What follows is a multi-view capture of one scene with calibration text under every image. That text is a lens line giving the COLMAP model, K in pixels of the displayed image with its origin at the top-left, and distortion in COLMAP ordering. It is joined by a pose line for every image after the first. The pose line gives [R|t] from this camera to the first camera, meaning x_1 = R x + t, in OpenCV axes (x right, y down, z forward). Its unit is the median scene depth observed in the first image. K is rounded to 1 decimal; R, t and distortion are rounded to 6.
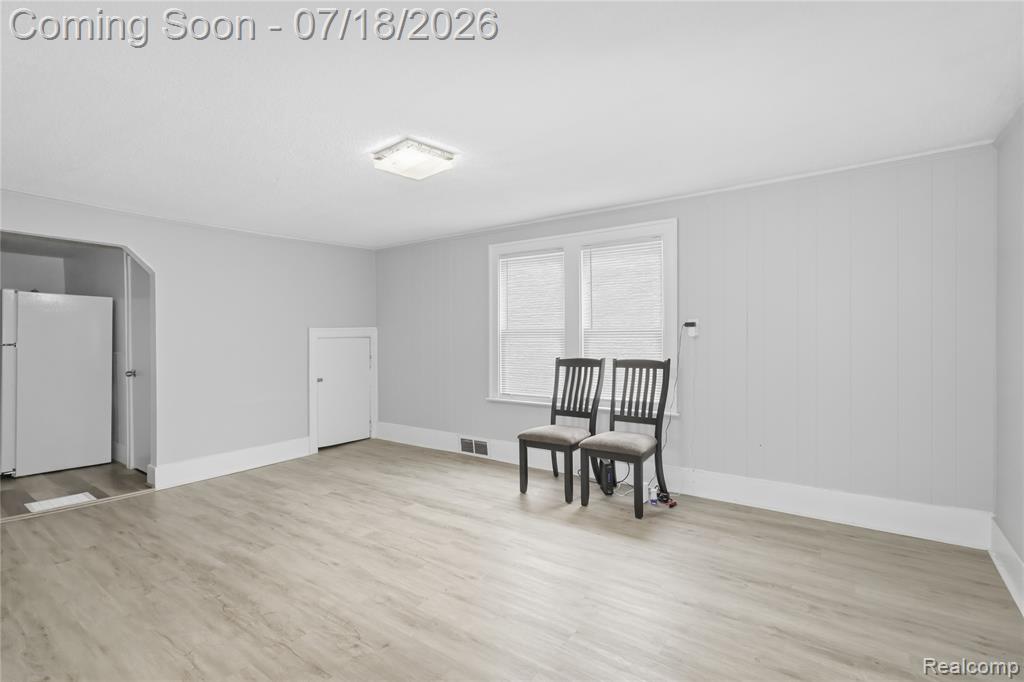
lens RADIAL K [[486.7, 0, 522.8], [0, 486.7, 344.7], [0, 0, 1]] dist [-0.010260, 0.001786]
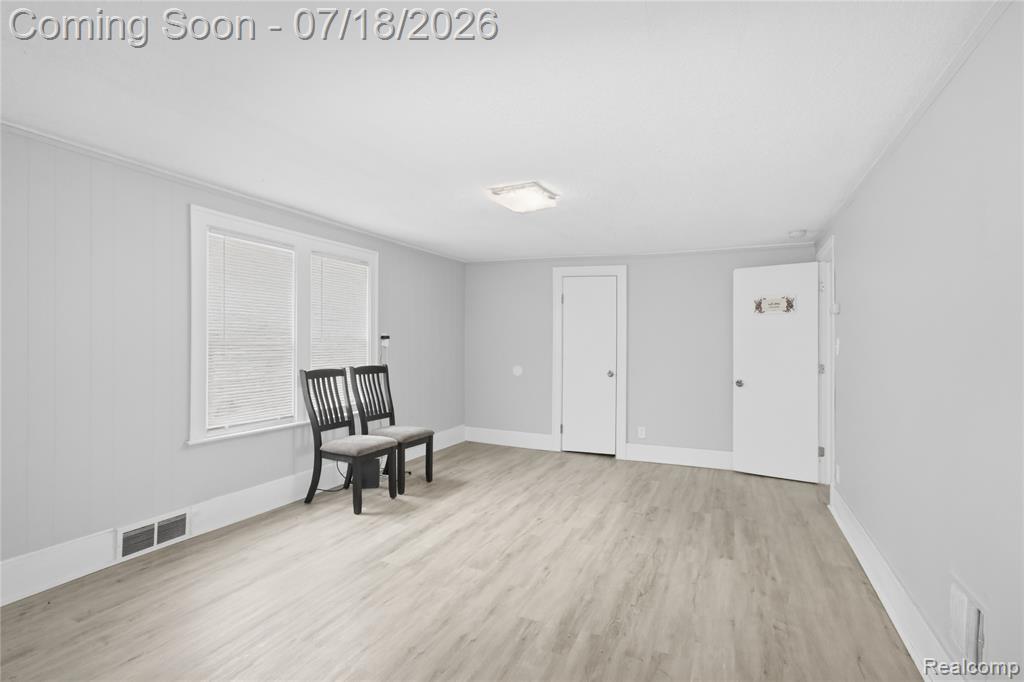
lens RADIAL K [[486.7, 0, 518.0], [0, 486.7, 340.2], [0, 0, 1]] dist [-0.010260, 0.001786]
pose [[-0.206945, 0.013469, 0.978260, -1.212705], [0.009550, 0.999885, -0.011746, -0.018601], [-0.978306, 0.006911, -0.207050, 1.106888]]
